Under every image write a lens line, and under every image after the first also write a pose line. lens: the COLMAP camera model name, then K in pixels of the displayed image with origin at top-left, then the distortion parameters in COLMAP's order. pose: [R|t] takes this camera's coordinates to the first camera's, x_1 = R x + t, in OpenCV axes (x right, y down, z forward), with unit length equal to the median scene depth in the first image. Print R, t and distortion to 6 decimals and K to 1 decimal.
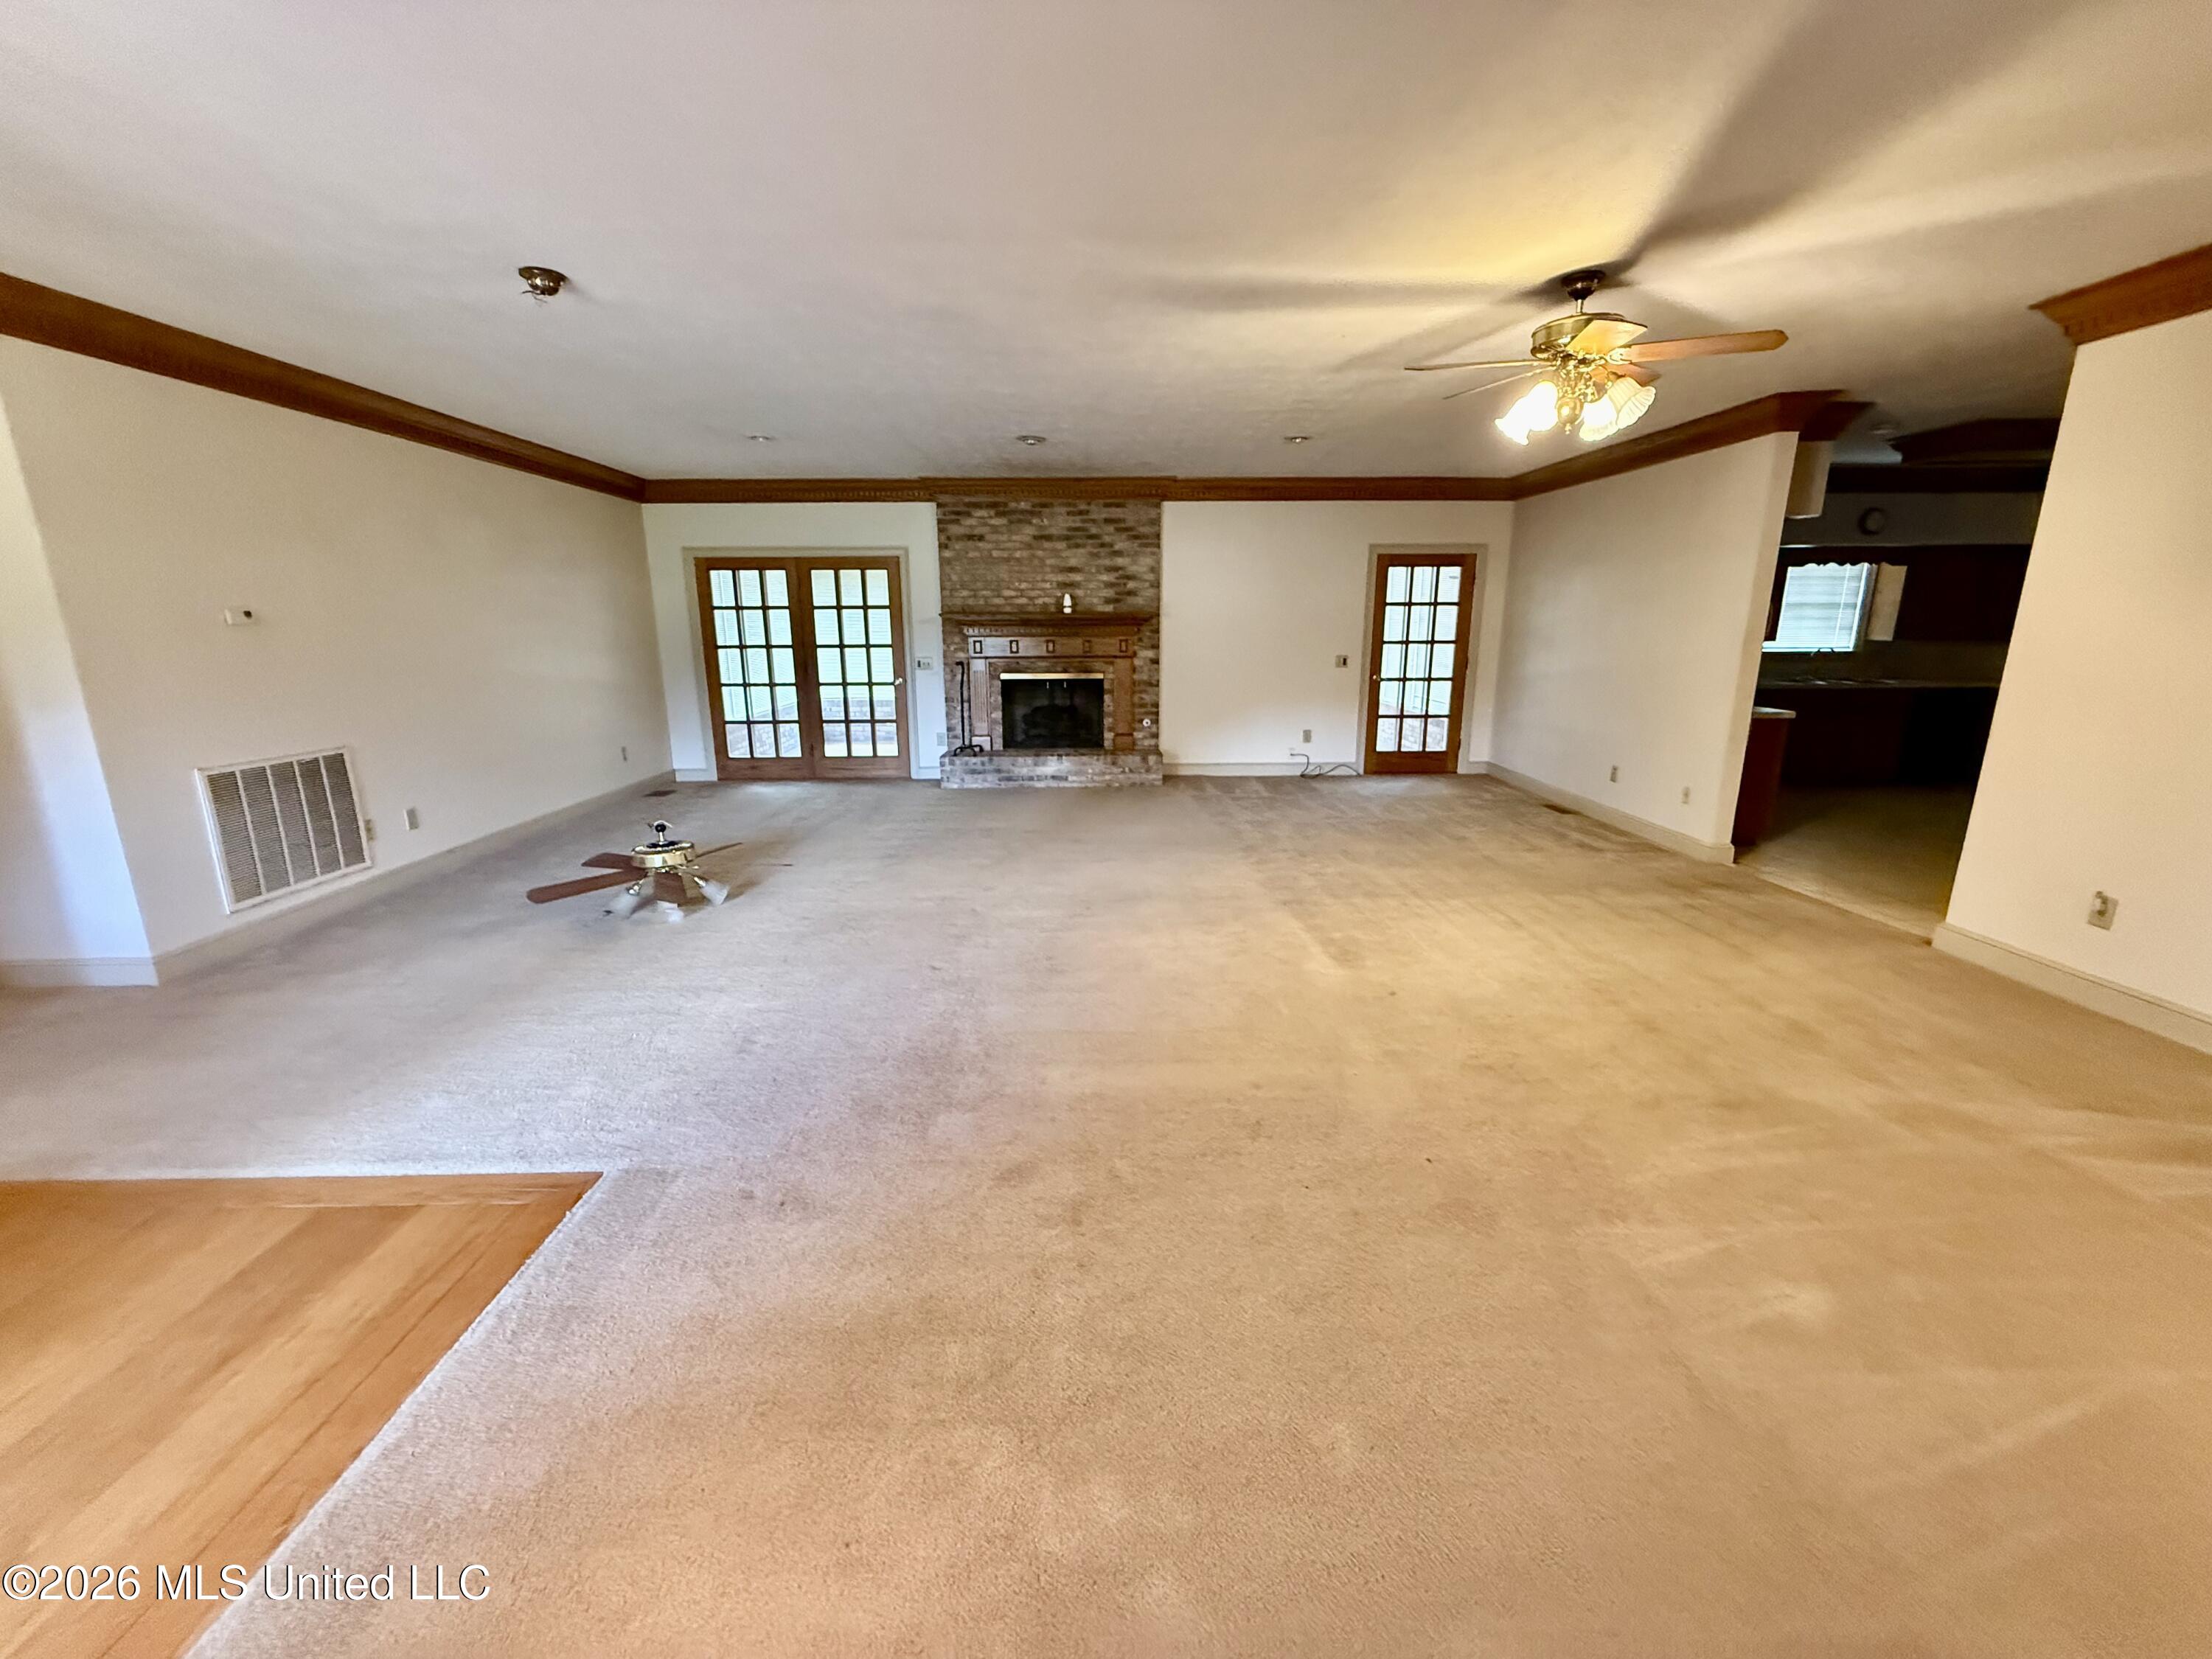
lens RADIAL K [[877.2, 0, 1101.8], [0, 877.2, 828.6], [0, 0, 1]] dist [0.001284, 0.000081]
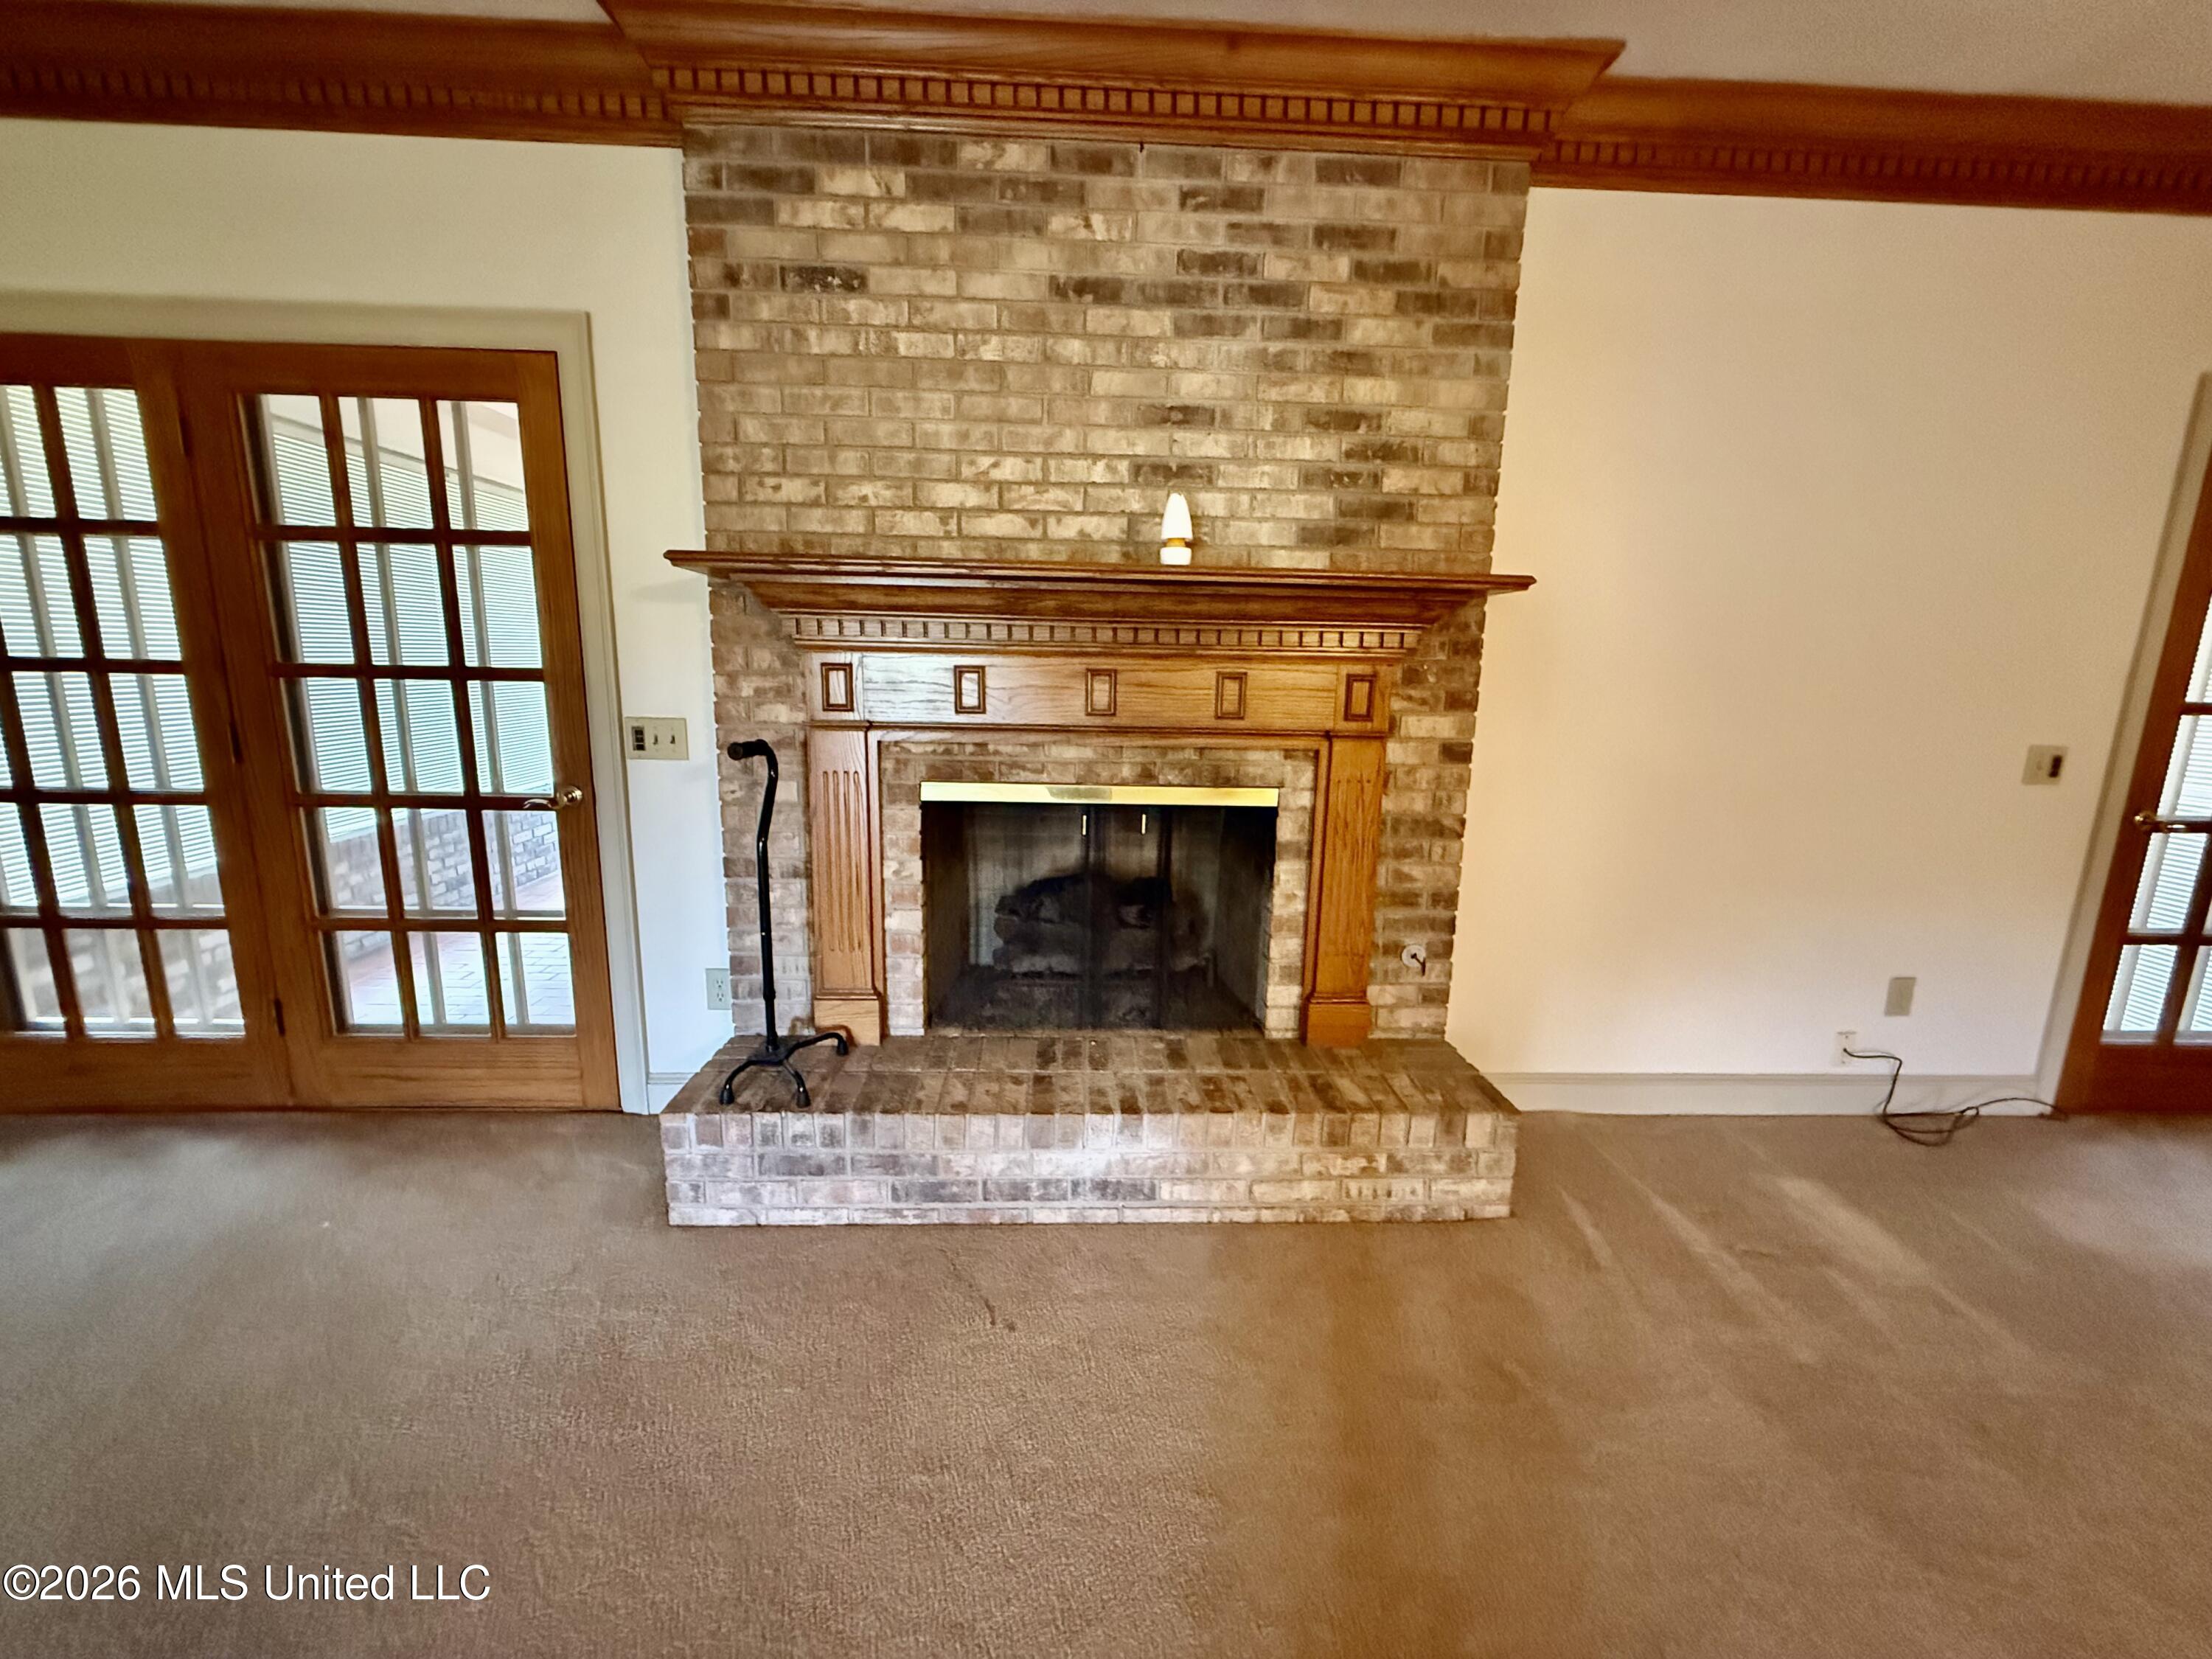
lens RADIAL K [[877.2, 0, 1101.8], [0, 877.2, 828.6], [0, 0, 1]] dist [0.001284, 0.000081]
pose [[0.999512, 0.024590, 0.019252, -0.062801], [-0.023839, 0.998980, -0.038350, -0.154789], [-0.020175, 0.037872, 0.999079, 0.728762]]
